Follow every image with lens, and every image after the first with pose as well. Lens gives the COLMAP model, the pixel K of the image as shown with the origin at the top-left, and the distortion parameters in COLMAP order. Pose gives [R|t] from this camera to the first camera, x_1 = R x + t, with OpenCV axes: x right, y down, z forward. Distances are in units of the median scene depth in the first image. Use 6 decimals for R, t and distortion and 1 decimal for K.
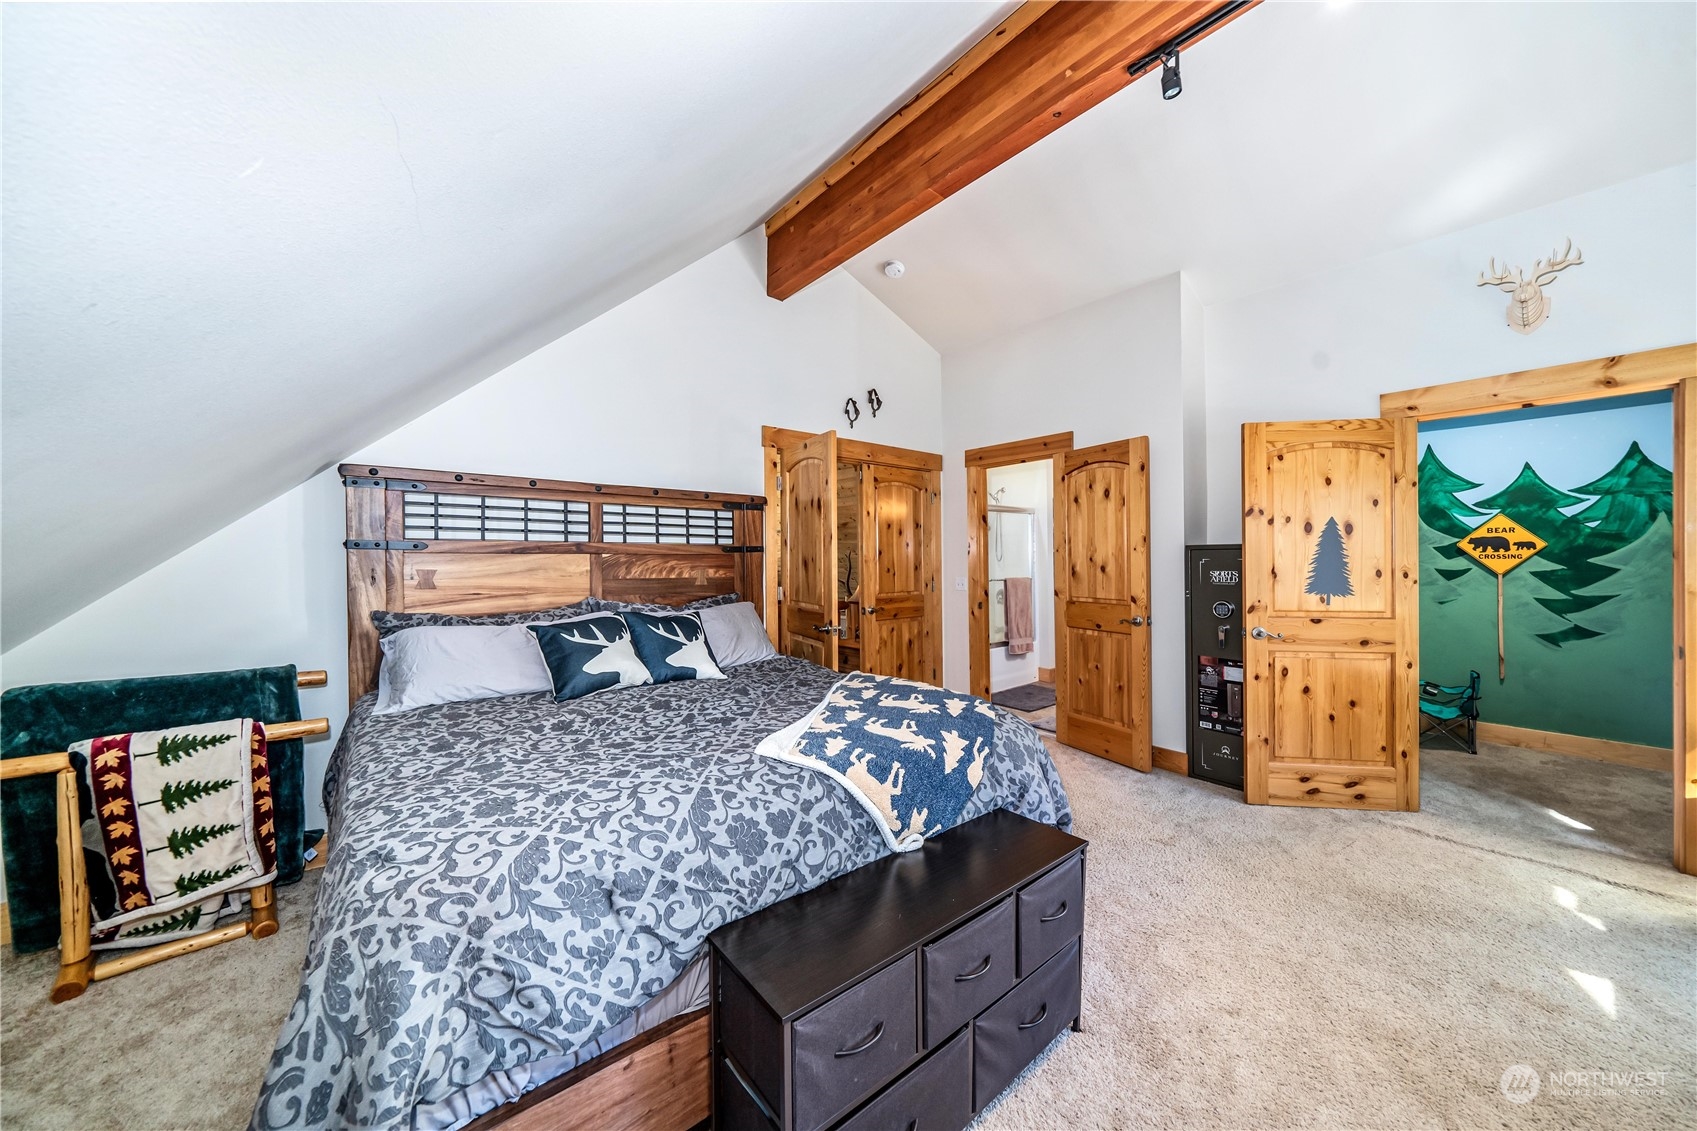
lens RADIAL K [[588.9, 0, 849.3], [0, 588.9, 558.6], [0, 0, 1]] dist [-0.001651, 0.000002]
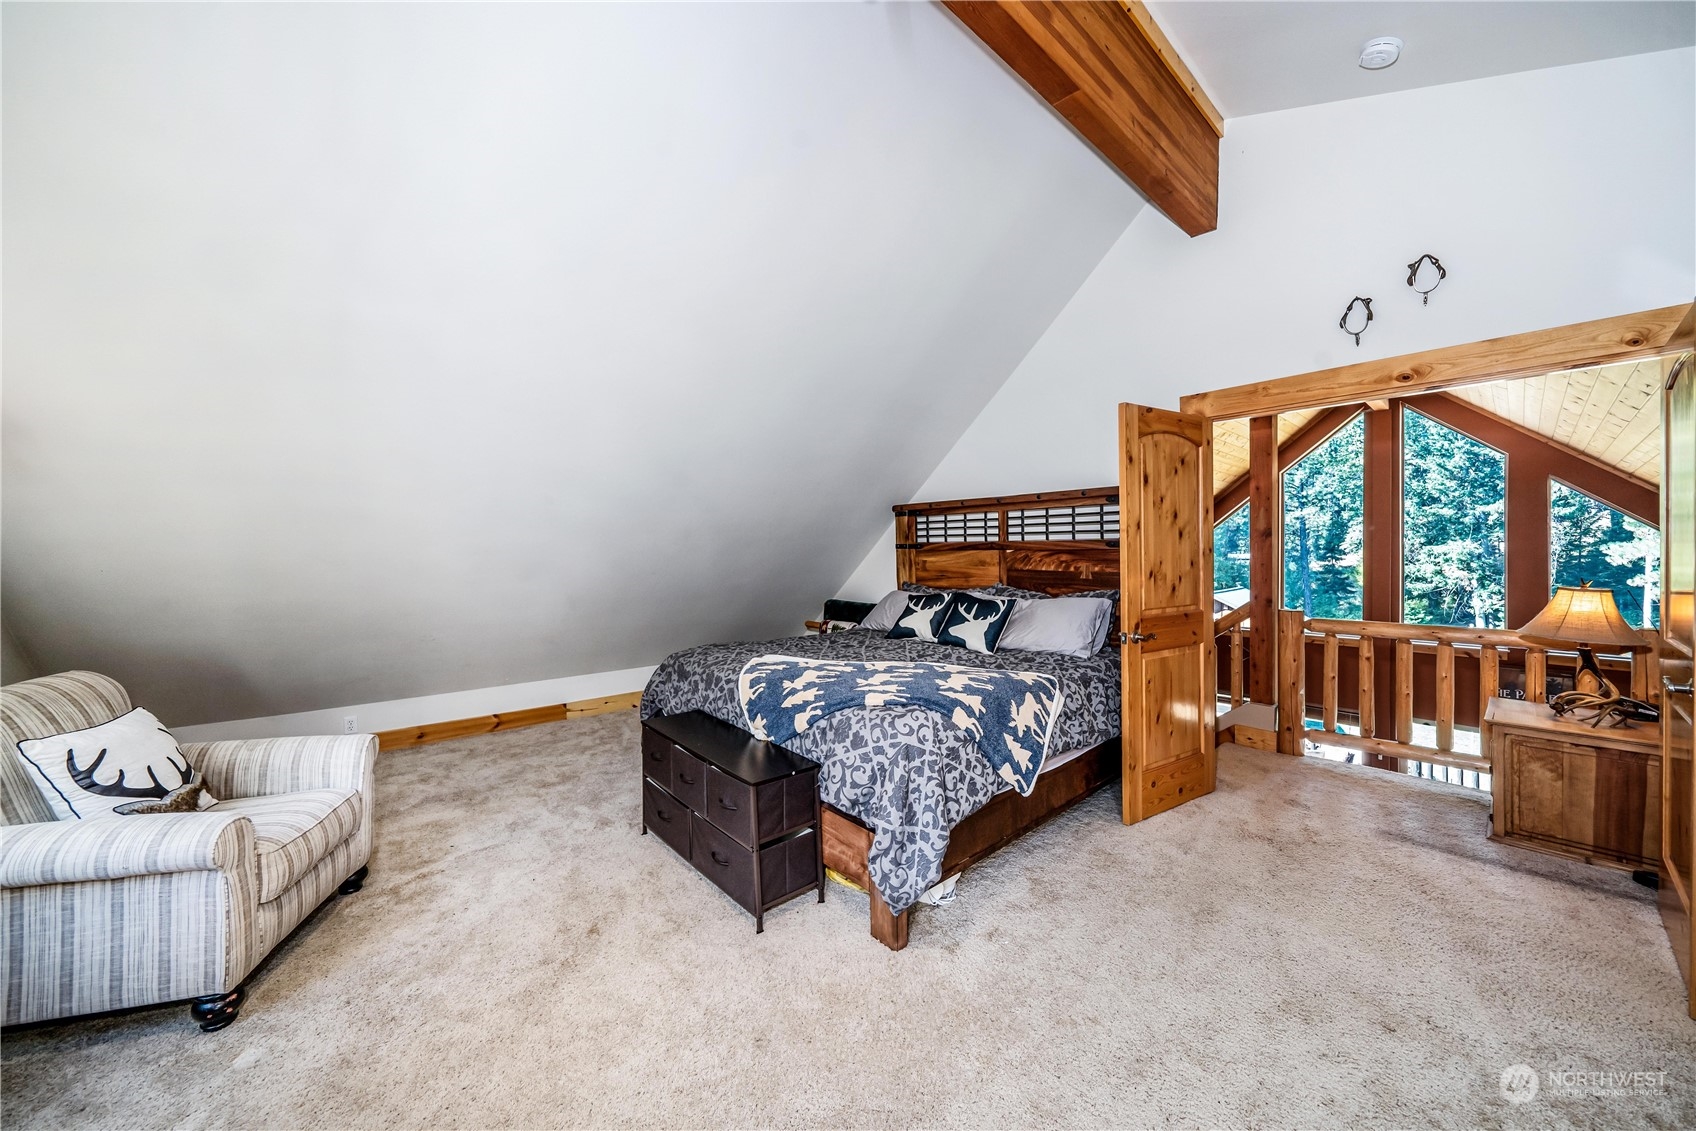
lens RADIAL K [[587.5, 0, 848.9], [0, 587.5, 570.9], [0, 0, 1]] dist [-0.004501, -0.000118]
pose [[0.023805, 0.027160, -0.999348, 2.744884], [-0.000818, 0.999631, 0.027148, 0.009023], [0.999716, 0.000172, 0.023818, 1.991744]]
